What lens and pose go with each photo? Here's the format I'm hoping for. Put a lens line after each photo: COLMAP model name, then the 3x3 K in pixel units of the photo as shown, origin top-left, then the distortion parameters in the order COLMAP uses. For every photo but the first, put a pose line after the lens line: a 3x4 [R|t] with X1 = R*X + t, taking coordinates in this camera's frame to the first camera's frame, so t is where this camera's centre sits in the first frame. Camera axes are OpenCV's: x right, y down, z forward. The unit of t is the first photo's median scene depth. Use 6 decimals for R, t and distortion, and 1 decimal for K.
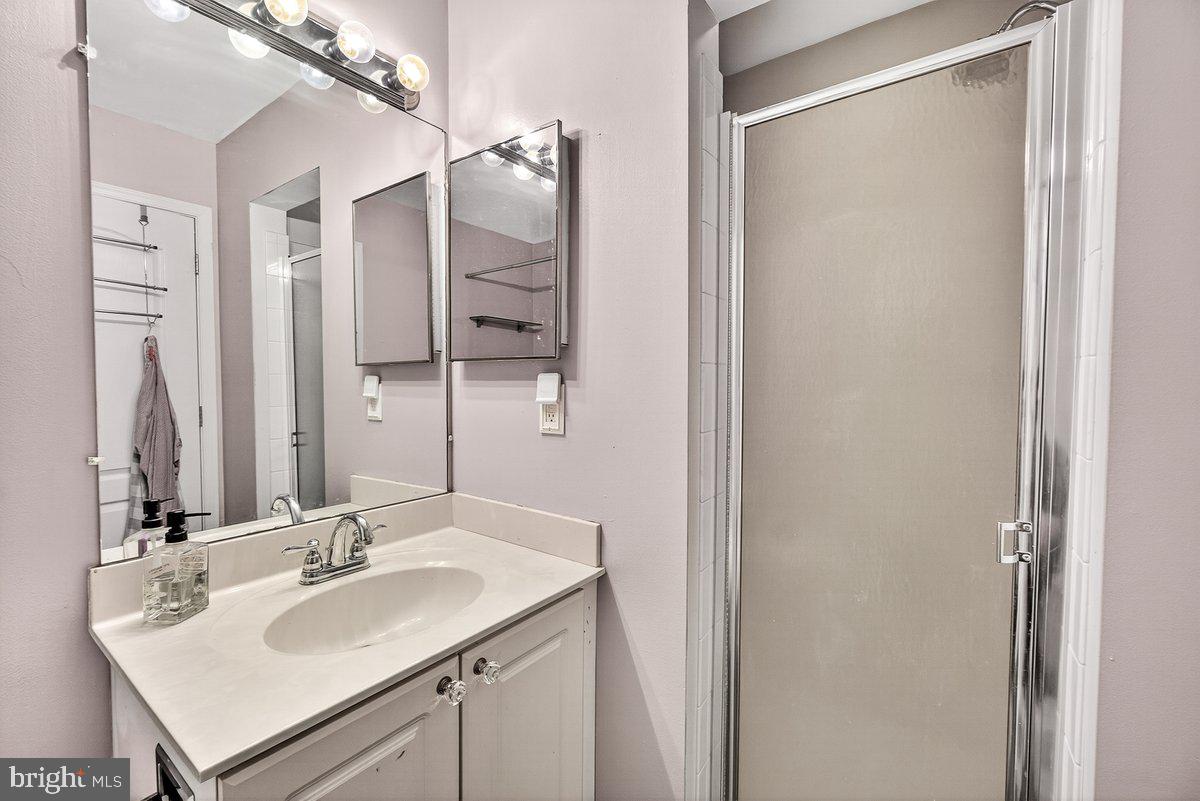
lens RADIAL K [[512.9, 0, 596.5], [0, 512.9, 396.9], [0, 0, 1]] dist [-0.001454, -0.000313]
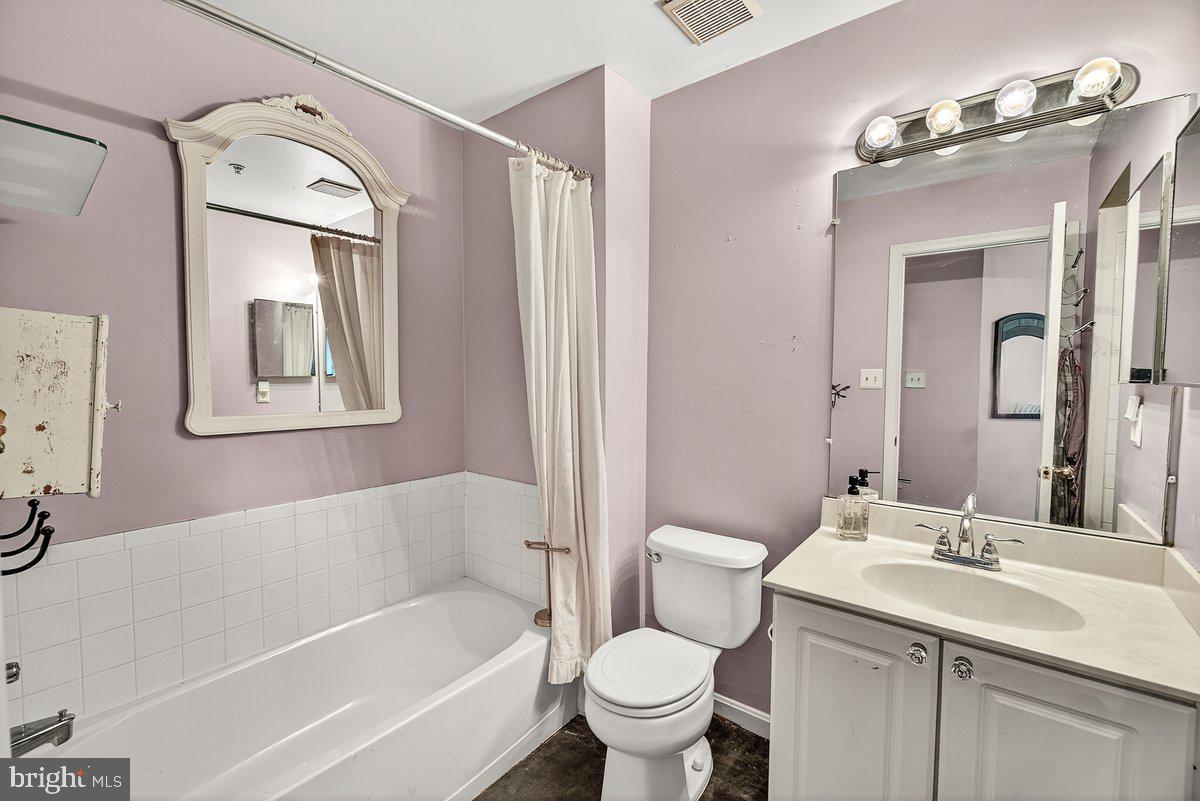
lens RADIAL K [[512.9, 0, 596.5], [0, 512.9, 396.9], [0, 0, 1]] dist [-0.001454, -0.000313]
pose [[-0.023259, 0.047007, -0.998624, 0.732318], [-0.035571, 0.998223, 0.047817, -0.076112], [0.999096, 0.036634, -0.021545, 0.150246]]
